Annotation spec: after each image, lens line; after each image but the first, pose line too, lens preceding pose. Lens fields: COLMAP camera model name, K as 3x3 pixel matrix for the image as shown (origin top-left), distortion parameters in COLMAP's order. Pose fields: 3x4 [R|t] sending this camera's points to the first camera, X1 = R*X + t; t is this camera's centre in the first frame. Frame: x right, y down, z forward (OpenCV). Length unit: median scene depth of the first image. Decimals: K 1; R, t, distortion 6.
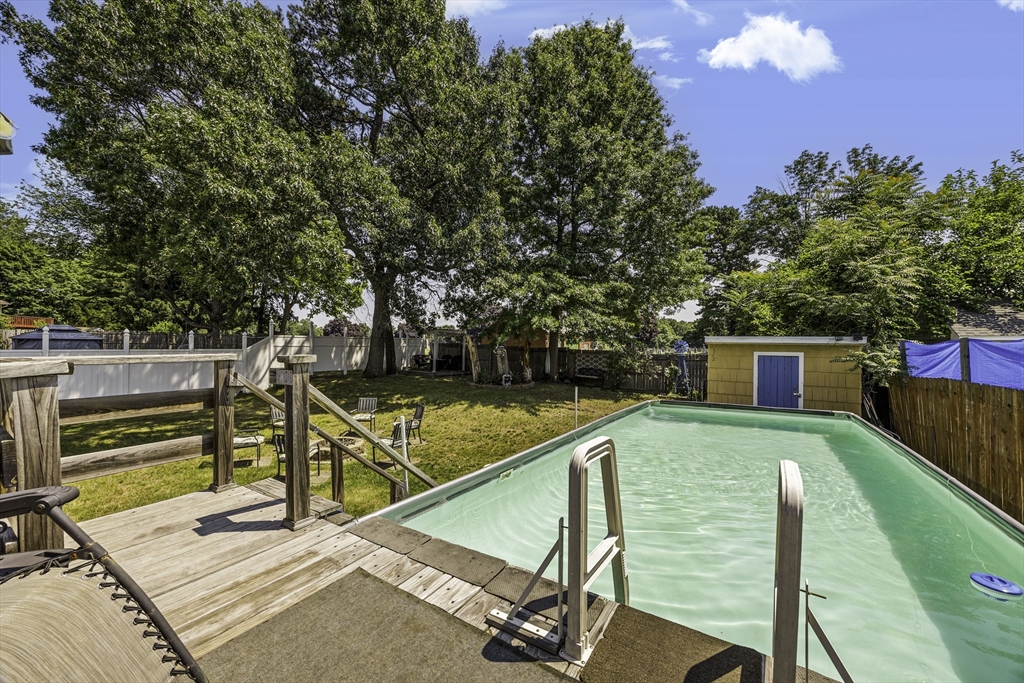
lens RADIAL K [[395.9, 0, 512.7], [0, 395.9, 344.5], [0, 0, 1]] dist [-0.003063, -0.000188]
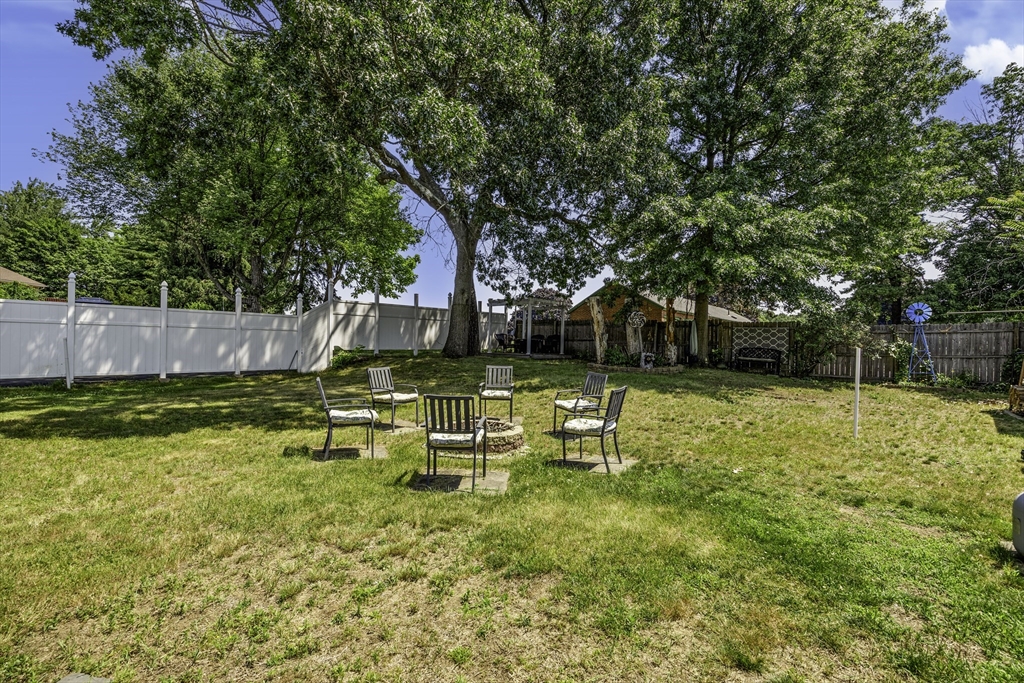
lens RADIAL K [[465.7, 0, 510.4], [0, 465.7, 345.9], [0, 0, 1]] dist [-0.015441, -0.000070]
pose [[0.992812, 0.006266, -0.119521, -0.128834], [-0.005394, 0.999956, 0.007616, 0.048089], [0.119563, -0.006917, 0.992803, 0.119685]]
